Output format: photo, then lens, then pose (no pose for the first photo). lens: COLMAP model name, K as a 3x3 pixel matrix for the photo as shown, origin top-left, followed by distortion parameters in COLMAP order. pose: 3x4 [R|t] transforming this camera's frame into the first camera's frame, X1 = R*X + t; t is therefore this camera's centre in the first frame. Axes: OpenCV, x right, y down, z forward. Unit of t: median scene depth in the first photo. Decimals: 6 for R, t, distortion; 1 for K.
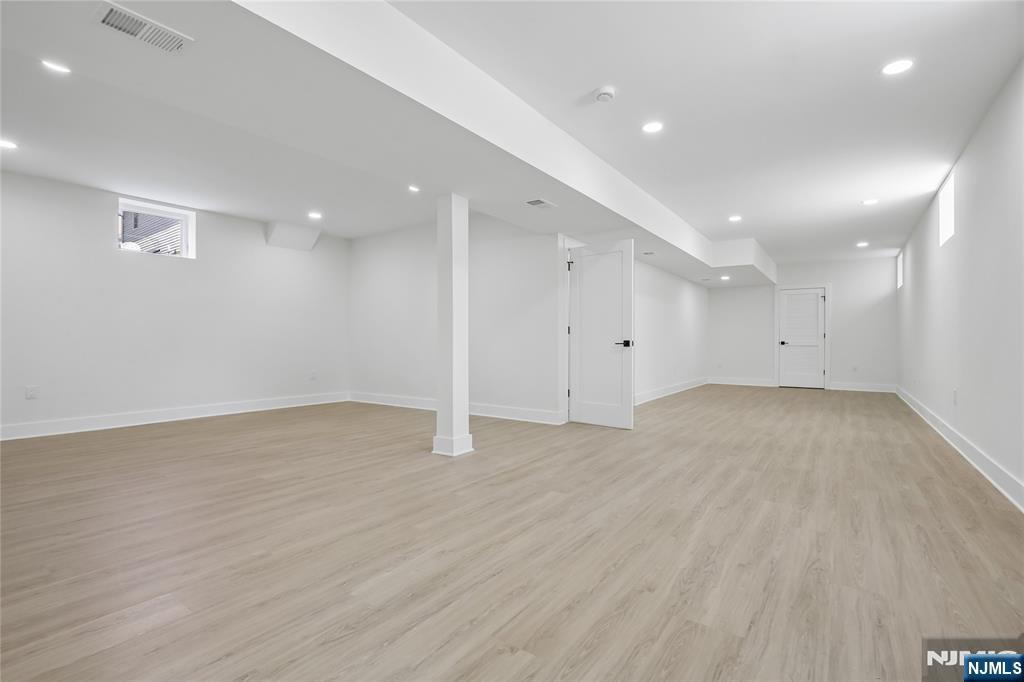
lens RADIAL K [[480.9, 0, 512.0], [0, 480.9, 341.0], [0, 0, 1]] dist [-0.032246, 0.008979]
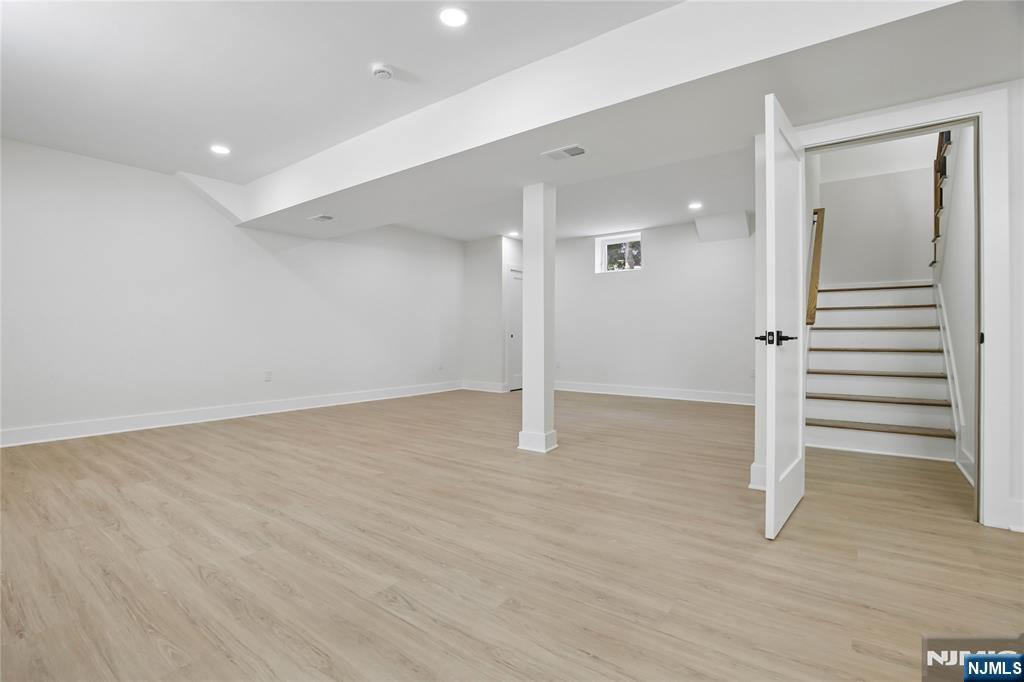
lens RADIAL K [[480.9, 0, 512.0], [0, 480.9, 341.0], [0, 0, 1]] dist [-0.032246, 0.008979]
pose [[-0.048630, 0.007376, -0.998790, 1.348091], [0.001318, 0.999972, 0.007321, 0.007174], [0.998816, -0.000961, -0.048638, 1.564535]]
